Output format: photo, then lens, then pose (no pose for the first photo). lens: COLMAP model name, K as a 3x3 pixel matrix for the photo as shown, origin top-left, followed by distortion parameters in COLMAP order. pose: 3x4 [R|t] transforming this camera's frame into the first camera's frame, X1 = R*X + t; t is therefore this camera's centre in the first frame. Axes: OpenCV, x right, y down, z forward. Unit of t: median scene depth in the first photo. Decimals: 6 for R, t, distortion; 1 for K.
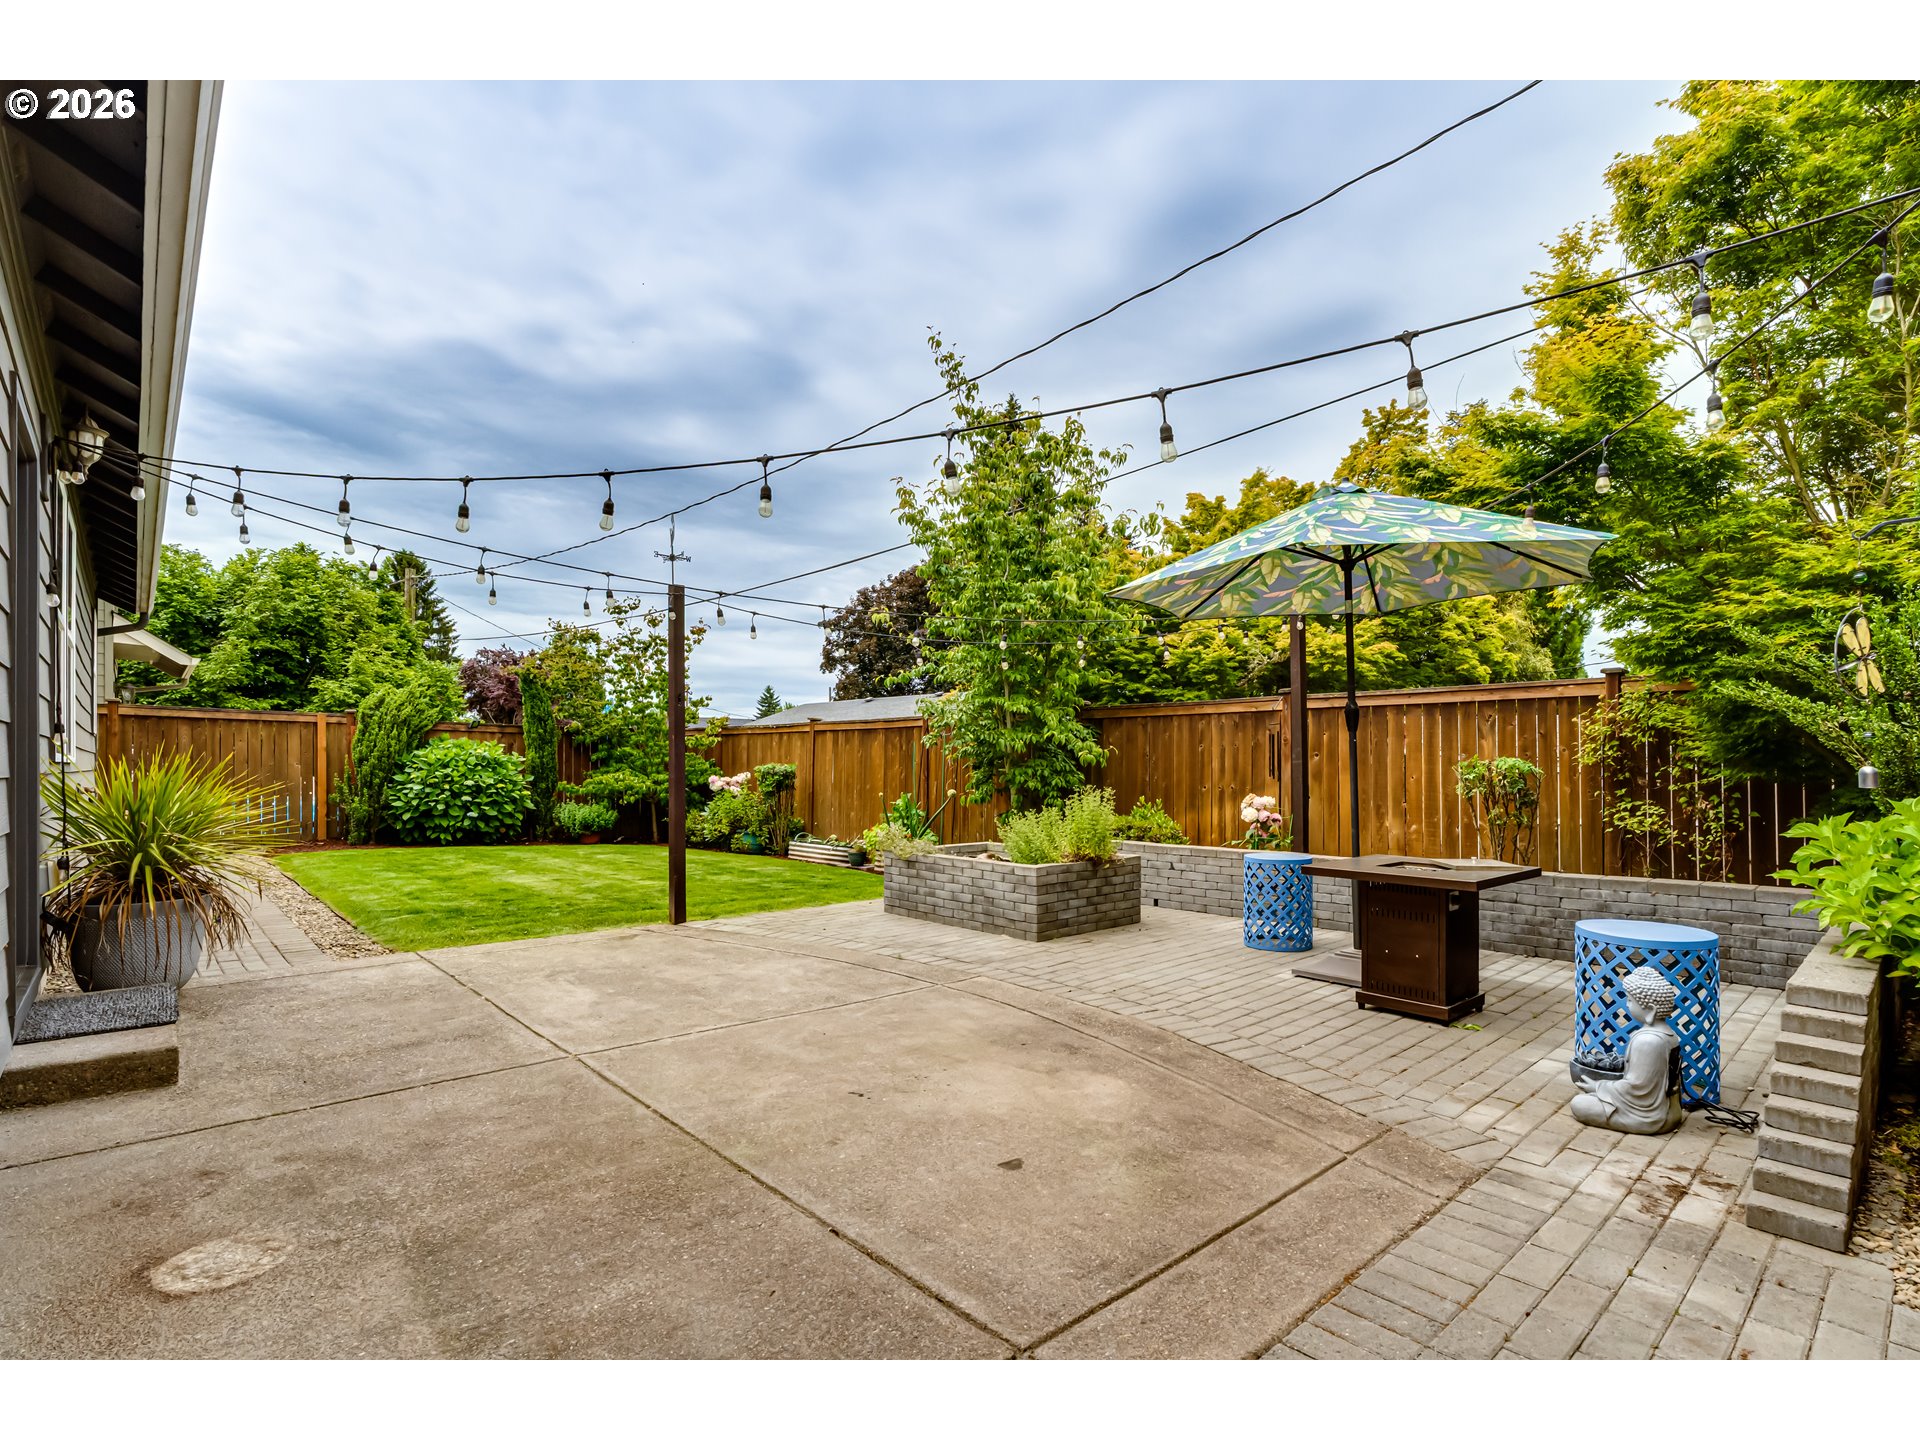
lens RADIAL K [[882.7, 0, 958.3], [0, 882.7, 731.6], [0, 0, 1]] dist [-0.005322, 0.000767]
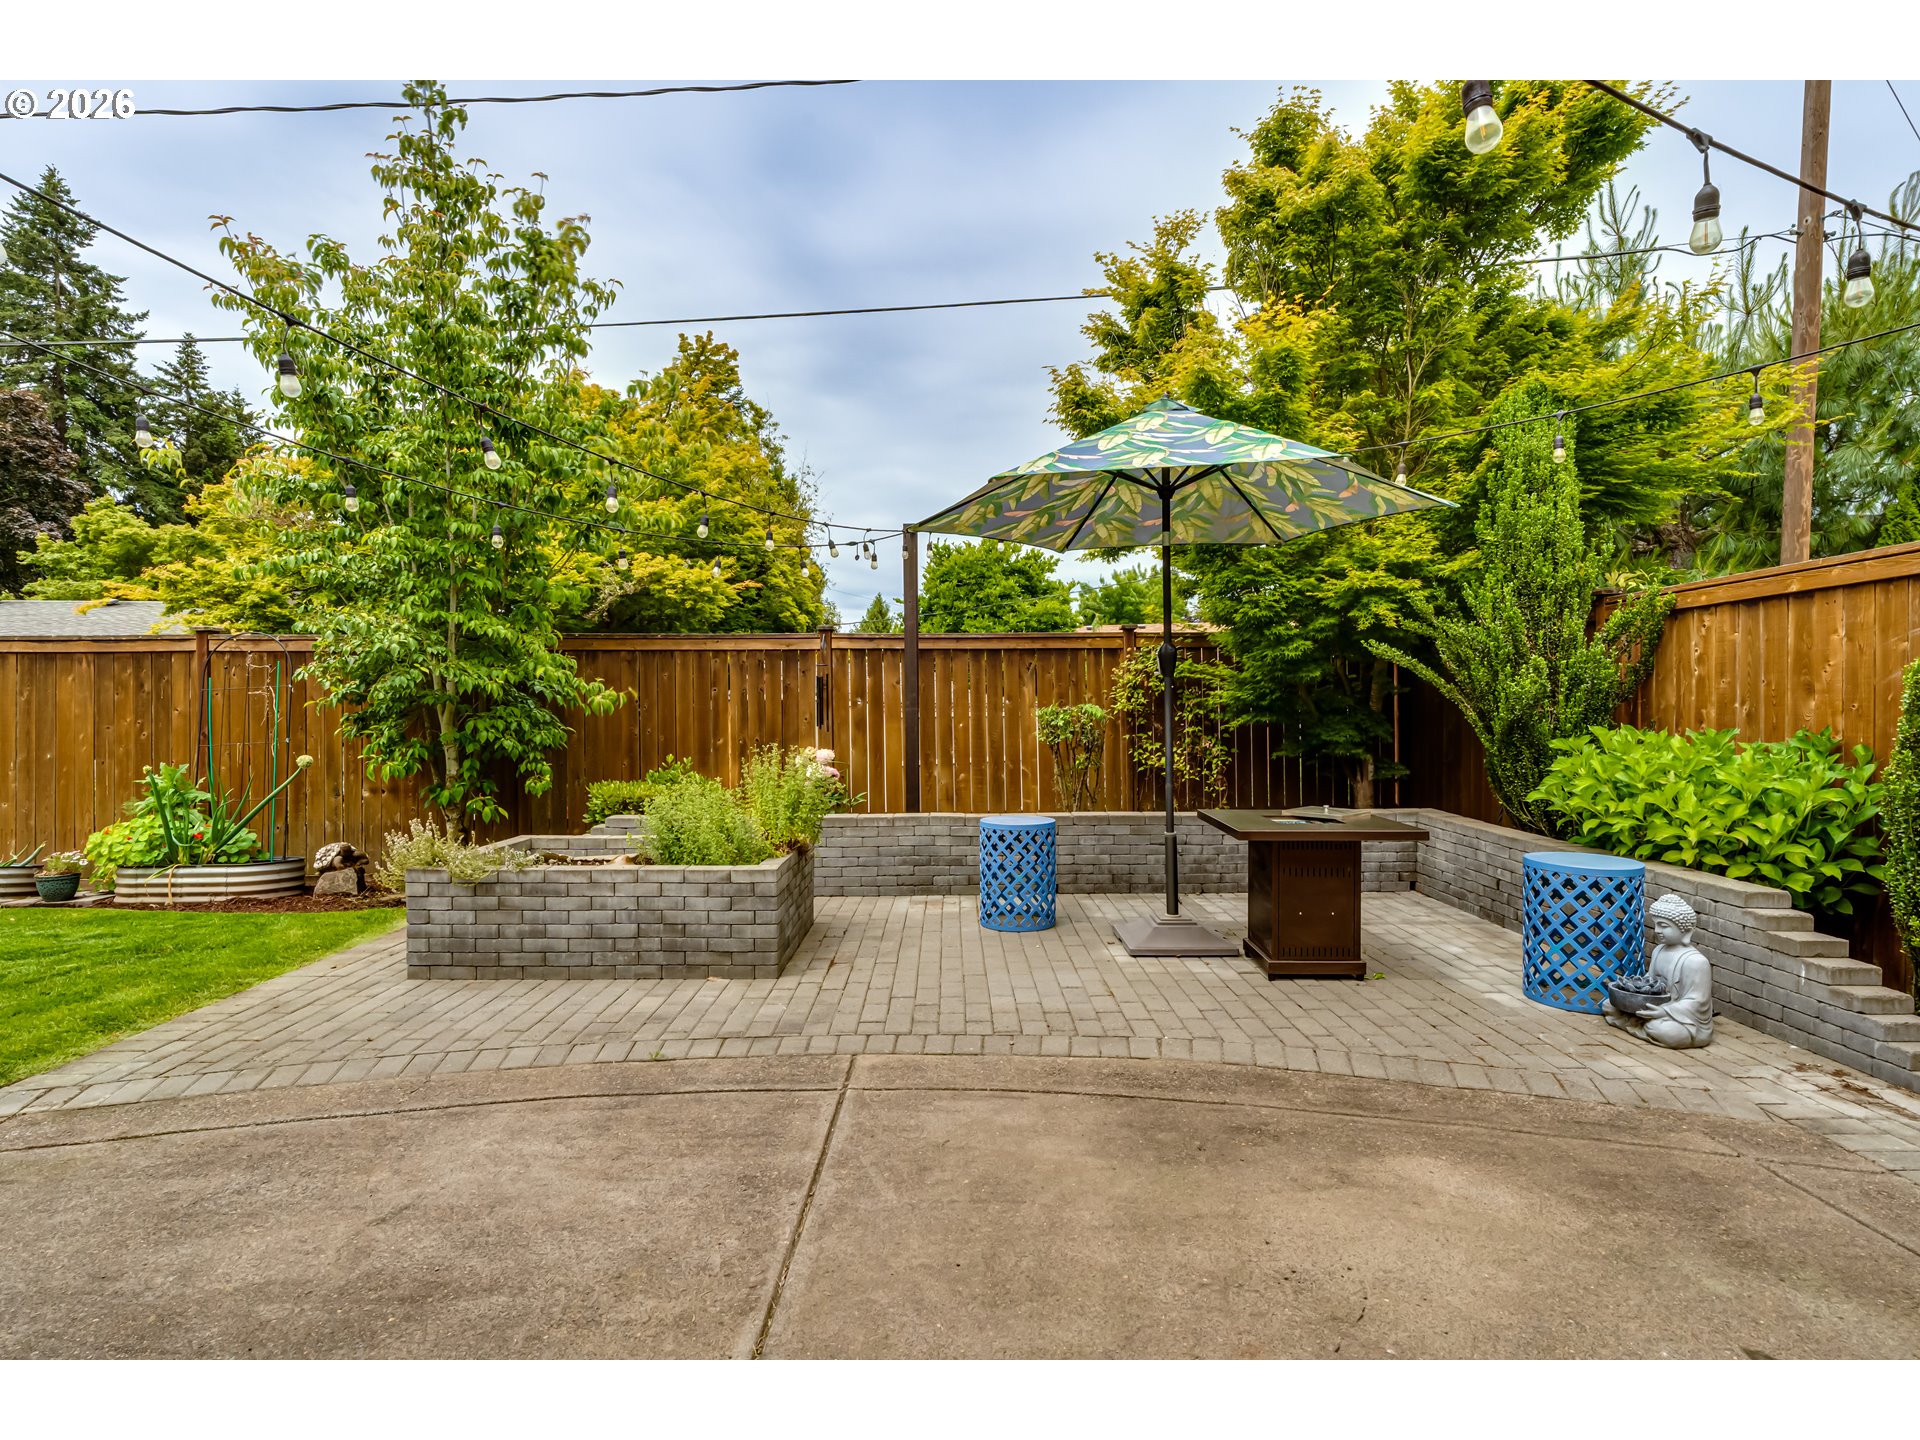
lens RADIAL K [[948.3, 0, 1036.9], [0, 948.3, 697.8], [0, 0, 1]] dist [-0.003417, -0.000024]
pose [[0.685241, 0.003795, 0.728307, -0.253782], [-0.021672, 0.999650, 0.015182, 0.006945], [-0.727994, -0.026187, 0.685083, 0.303123]]
